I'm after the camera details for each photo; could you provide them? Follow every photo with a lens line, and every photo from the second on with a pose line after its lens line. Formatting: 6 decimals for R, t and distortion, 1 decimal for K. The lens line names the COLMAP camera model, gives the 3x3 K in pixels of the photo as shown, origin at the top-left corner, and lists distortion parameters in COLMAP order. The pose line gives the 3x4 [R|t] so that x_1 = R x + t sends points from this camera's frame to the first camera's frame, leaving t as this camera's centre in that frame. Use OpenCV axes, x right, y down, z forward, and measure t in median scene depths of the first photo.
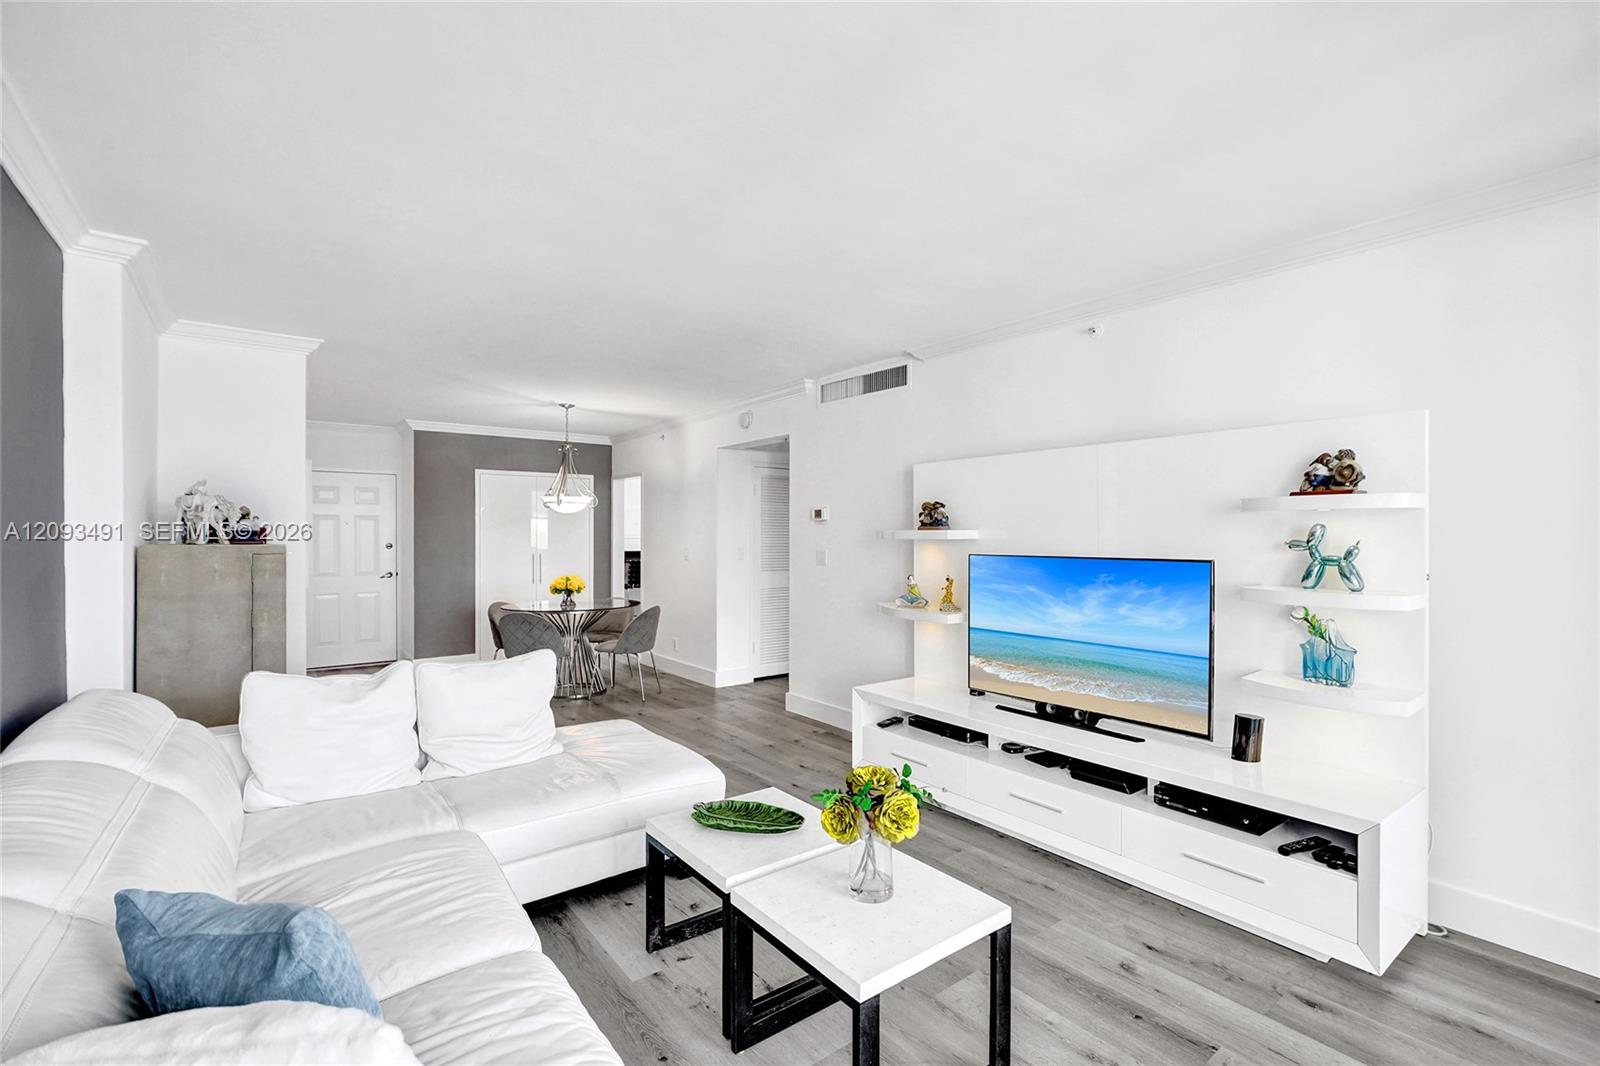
lens RADIAL K [[708.5, 0, 809.4], [0, 708.5, 541.3], [0, 0, 1]] dist [-0.030959, 0.020551]
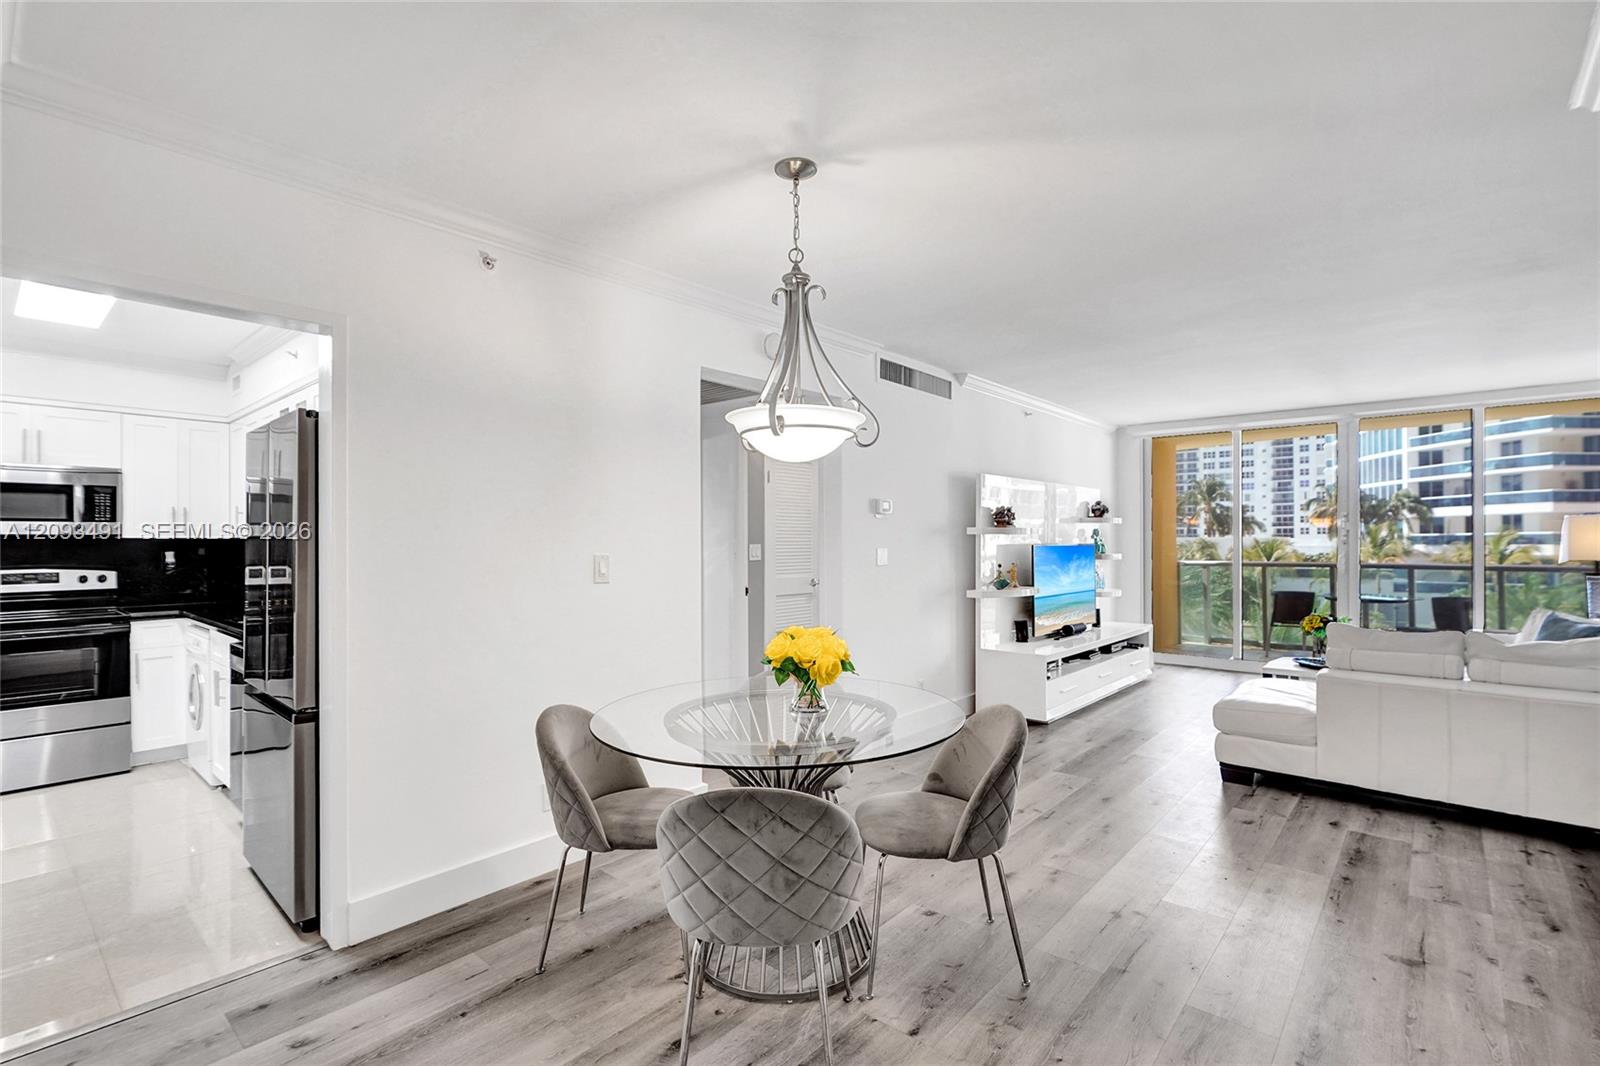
lens RADIAL K [[736.4, 0, 806.7], [0, 736.4, 544.6], [0, 0, 1]] dist [-0.002806, 0.000222]
pose [[-0.190477, -0.004351, 0.981682, -1.347234], [0.014814, 0.999864, 0.007306, -0.000871], [-0.981580, 0.015934, -0.190387, 2.004942]]
